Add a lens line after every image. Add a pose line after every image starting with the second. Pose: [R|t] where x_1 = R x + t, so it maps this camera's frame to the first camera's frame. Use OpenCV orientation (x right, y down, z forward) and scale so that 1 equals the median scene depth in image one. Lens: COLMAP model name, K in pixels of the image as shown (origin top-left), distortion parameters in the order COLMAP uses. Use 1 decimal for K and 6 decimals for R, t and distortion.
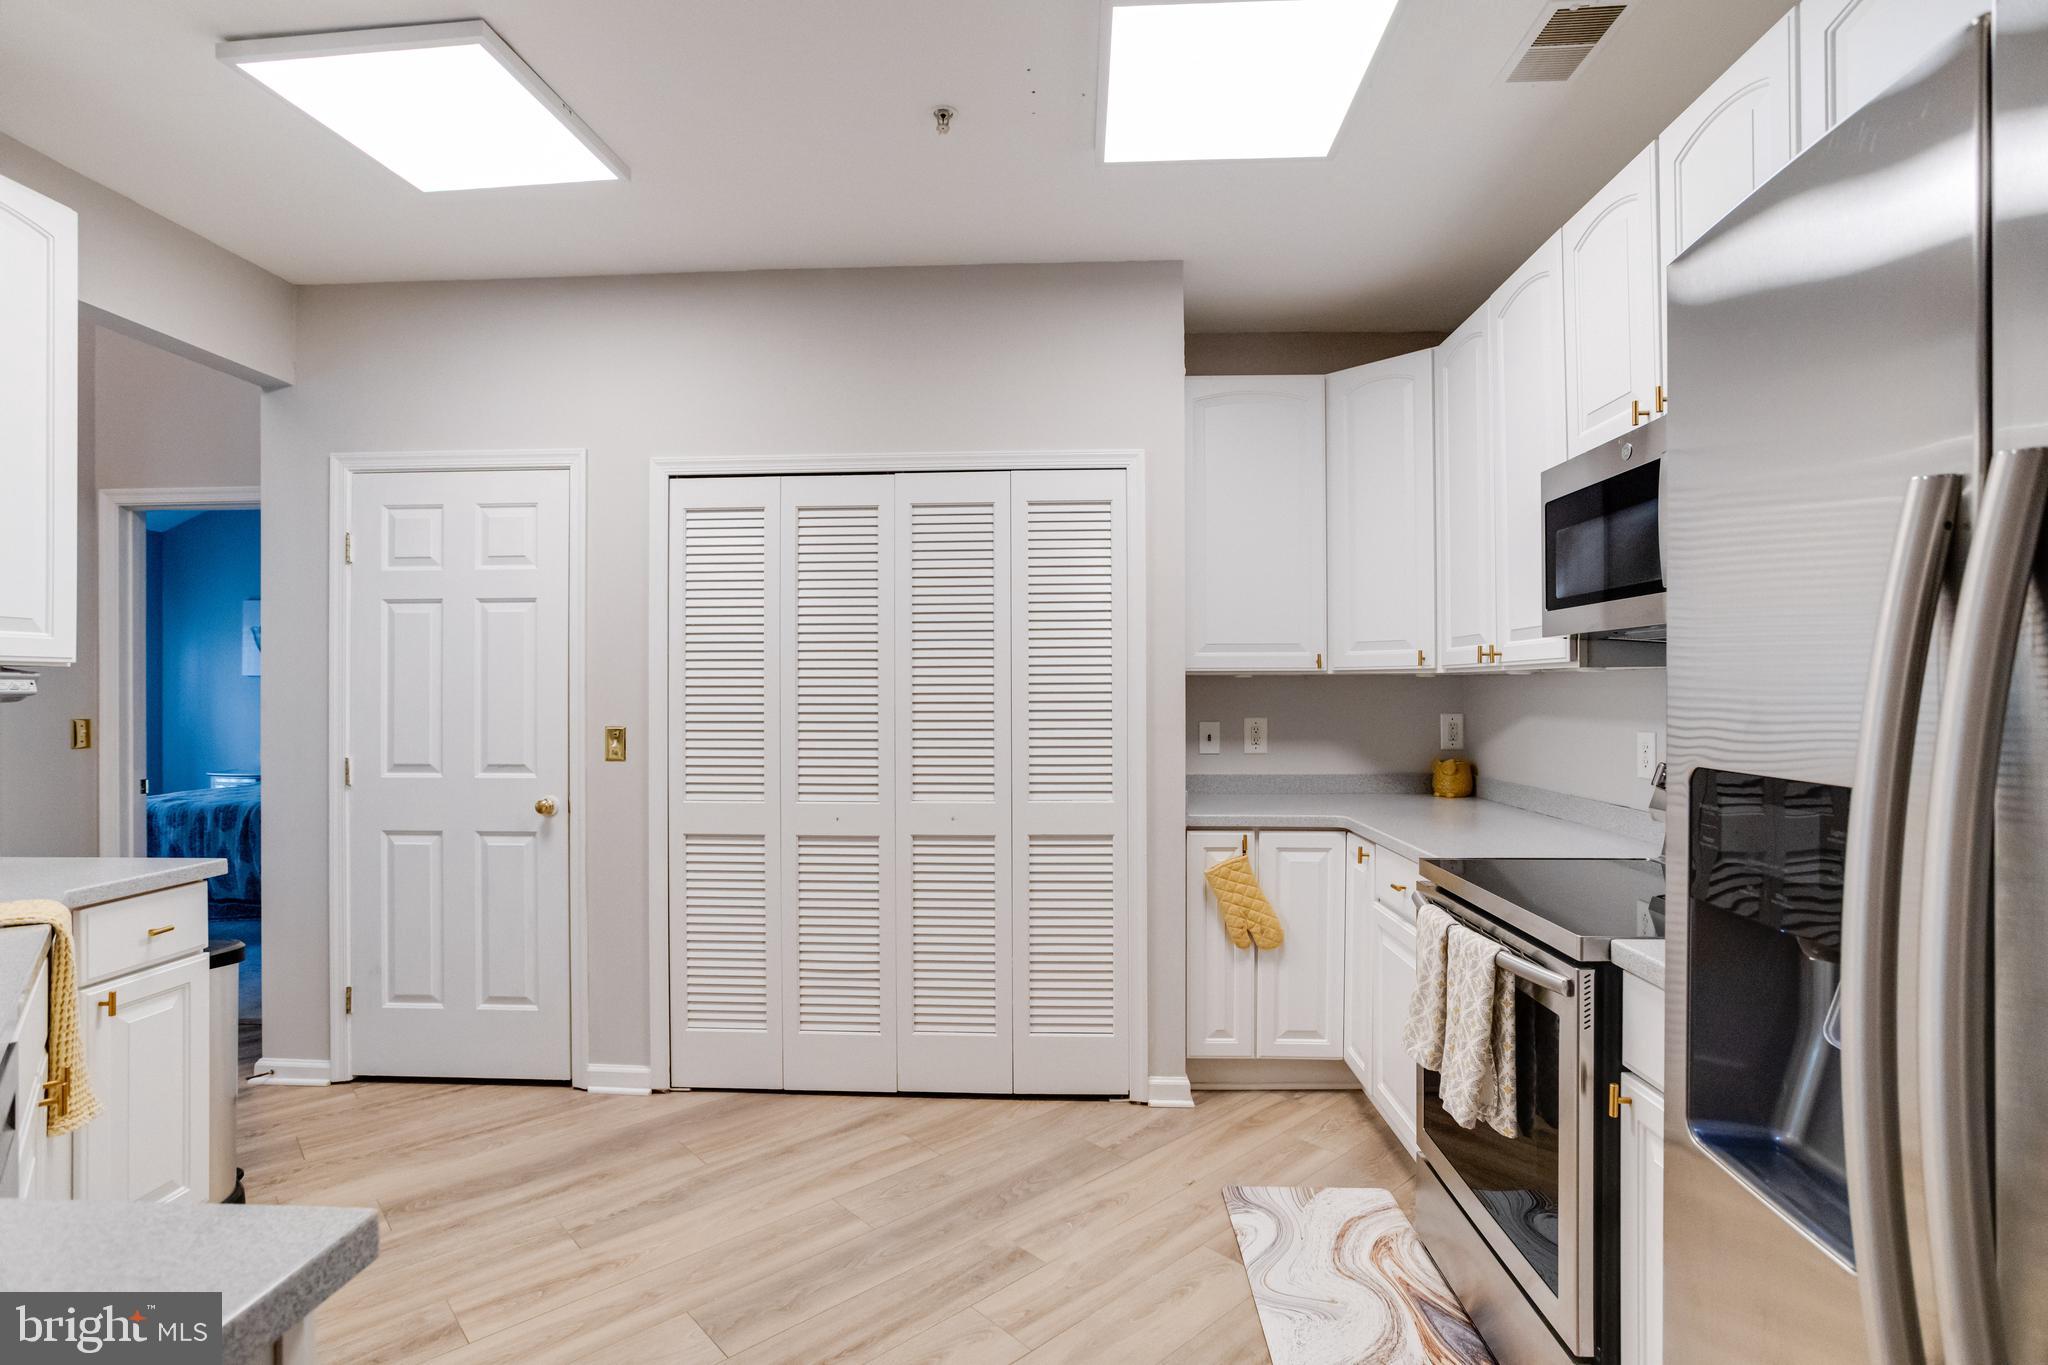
lens RADIAL K [[982.9, 0, 1029.6], [0, 982.9, 691.1], [0, 0, 1]] dist [-0.041063, 0.018227]
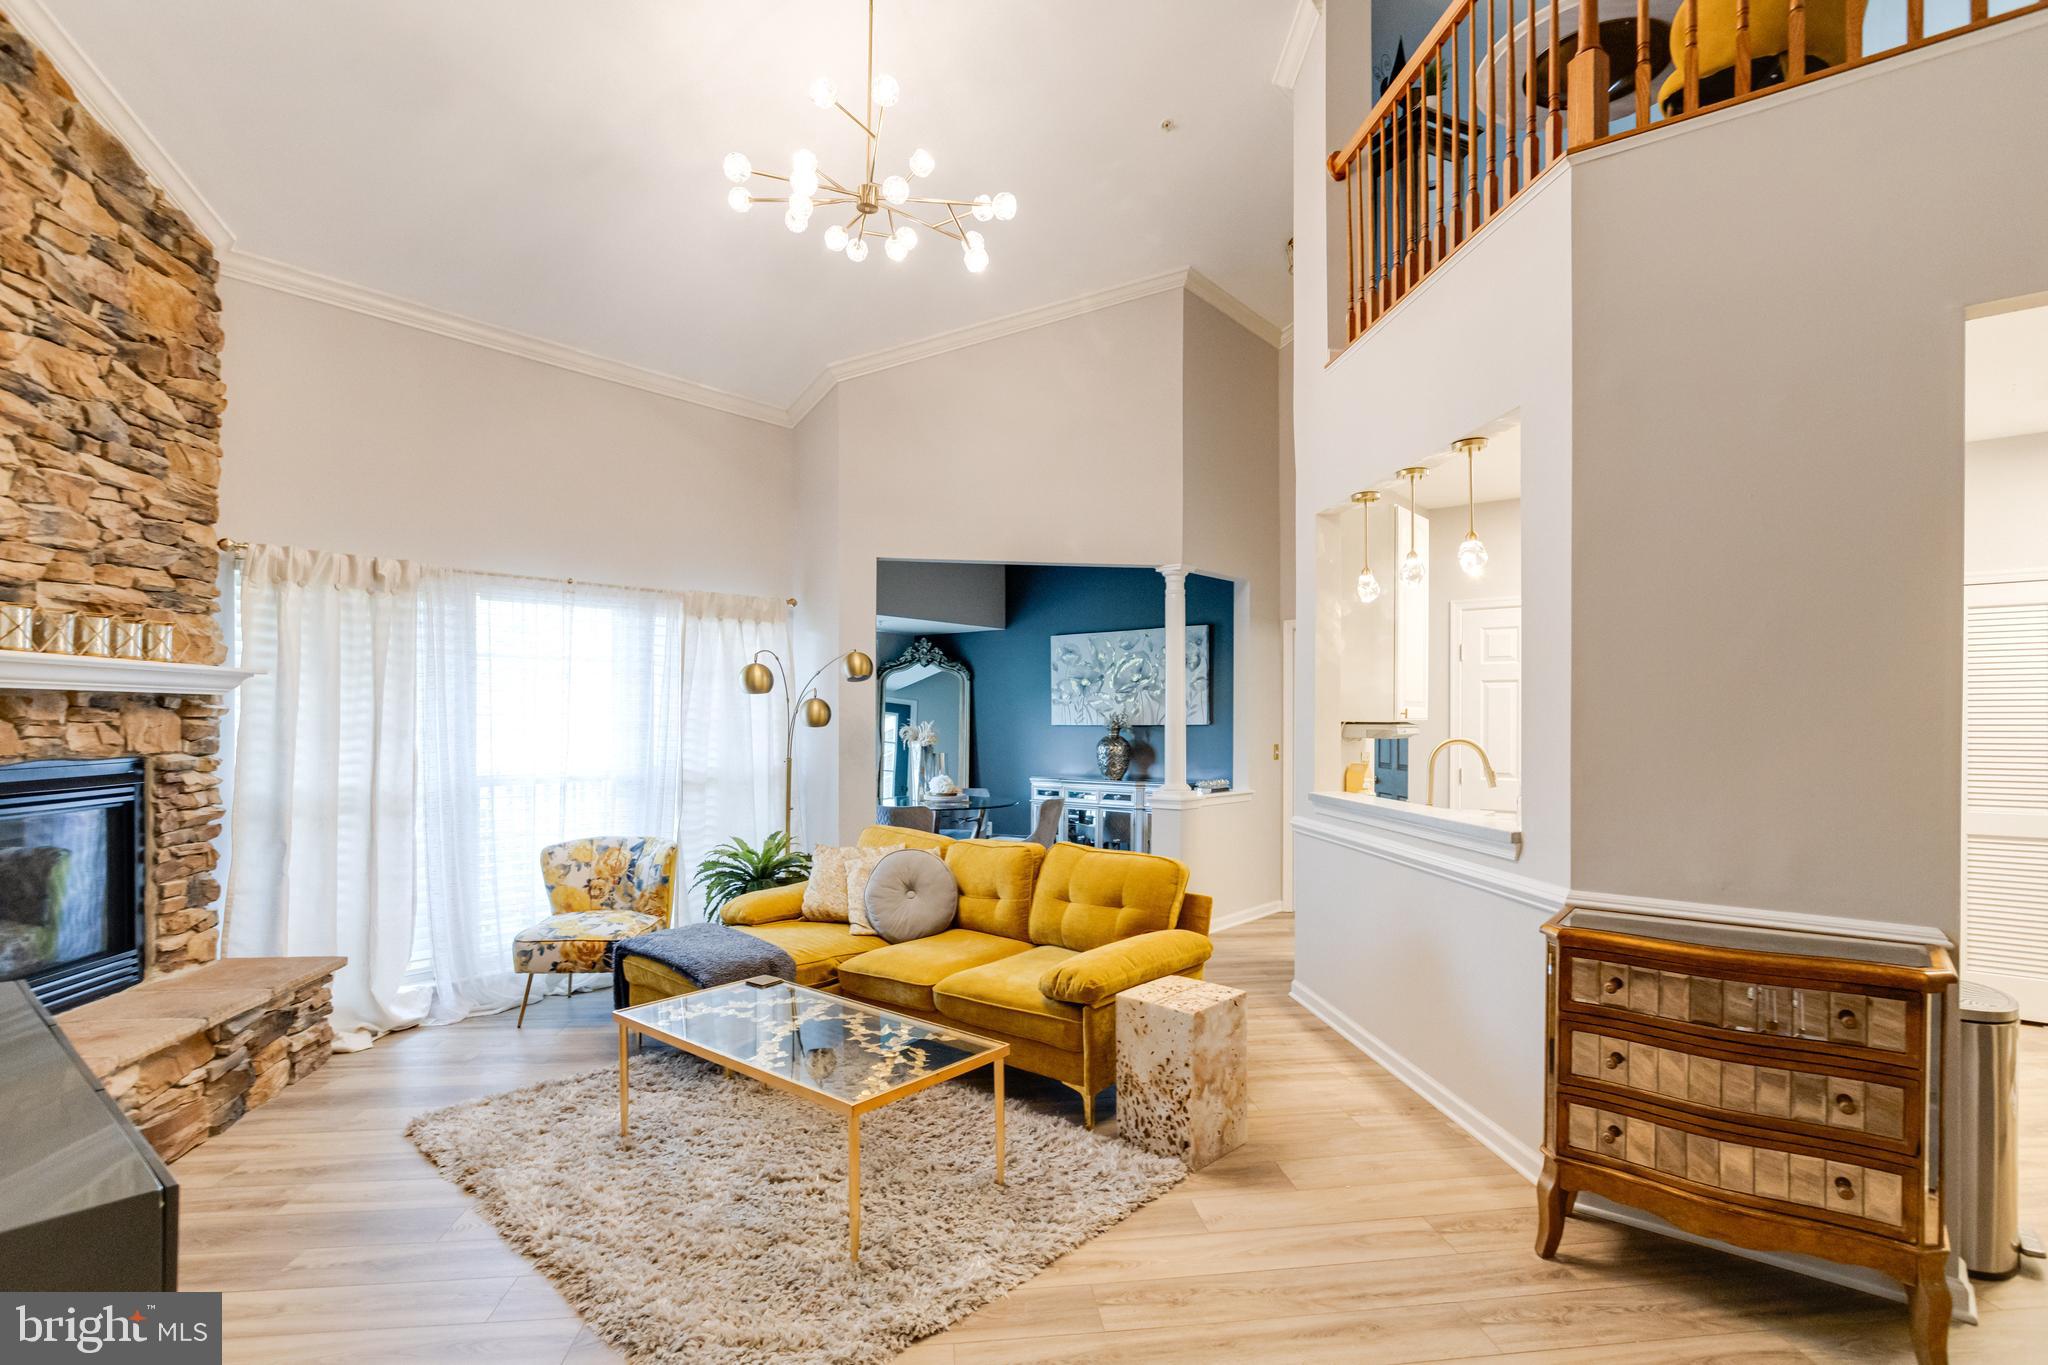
lens RADIAL K [[1008.8, 0, 1031.0], [0, 1008.8, 722.5], [0, 0, 1]] dist [-0.037506, 0.022033]
pose [[0.803941, 0.004195, -0.594695, -0.240805], [-0.003157, 0.999991, 0.002787, -0.019481], [0.594701, -0.000363, 0.803947, -1.005220]]
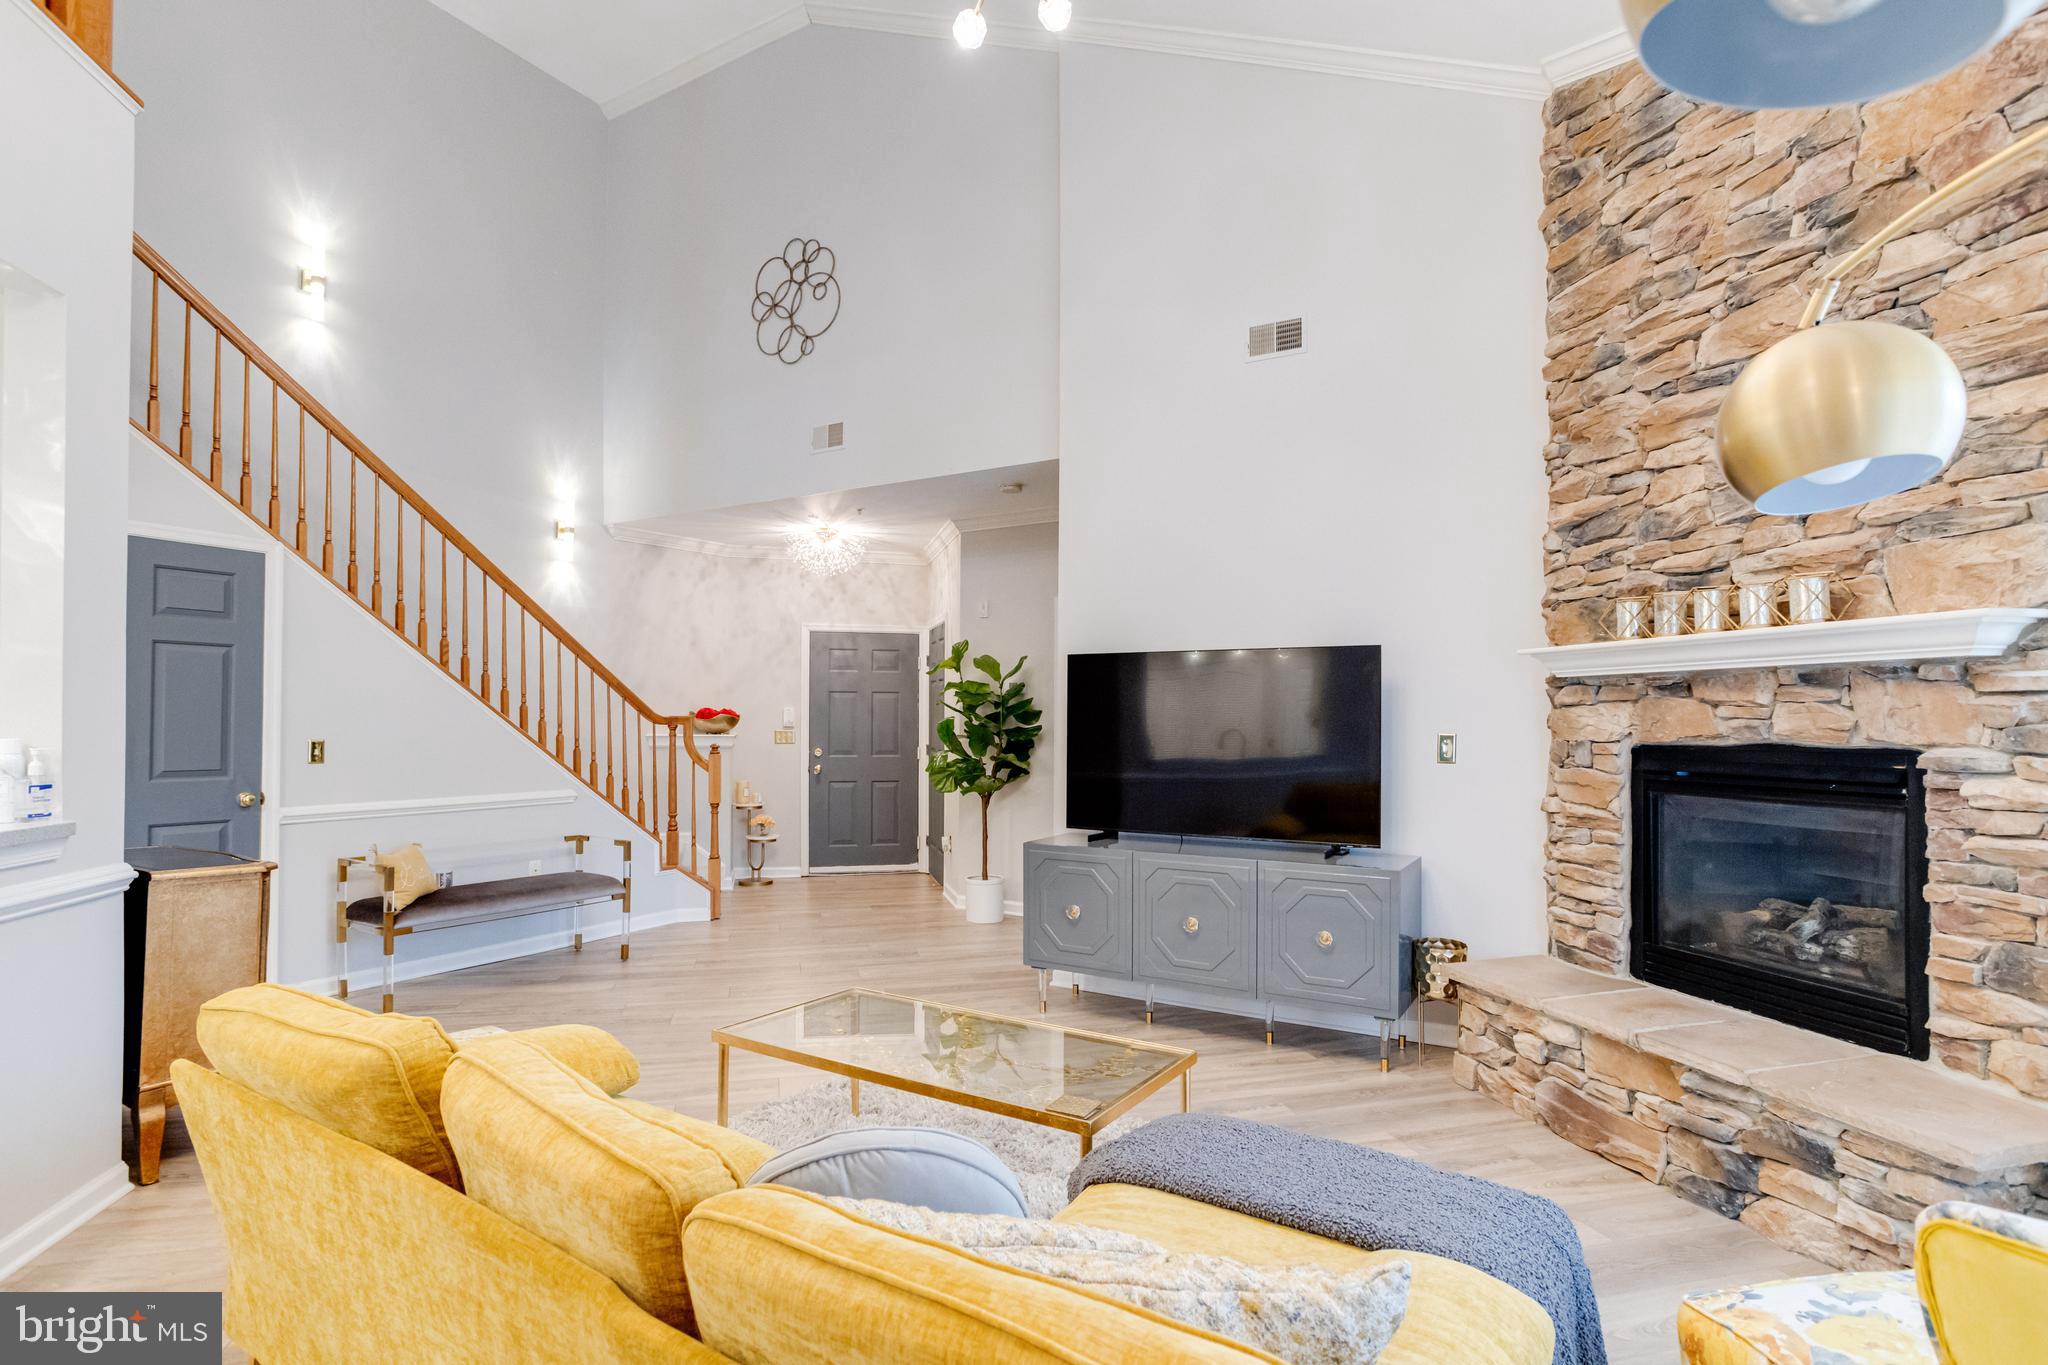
lens RADIAL K [[1012.2, 0, 1027.1], [0, 1012.2, 709.2], [0, 0, 1]] dist [-0.038573, 0.023313]
pose [[-0.879952, 0.001493, 0.475061, -1.484753], [-0.004069, 0.999935, -0.010681, 0.005292], [-0.475046, -0.011332, -0.879888, 0.394588]]
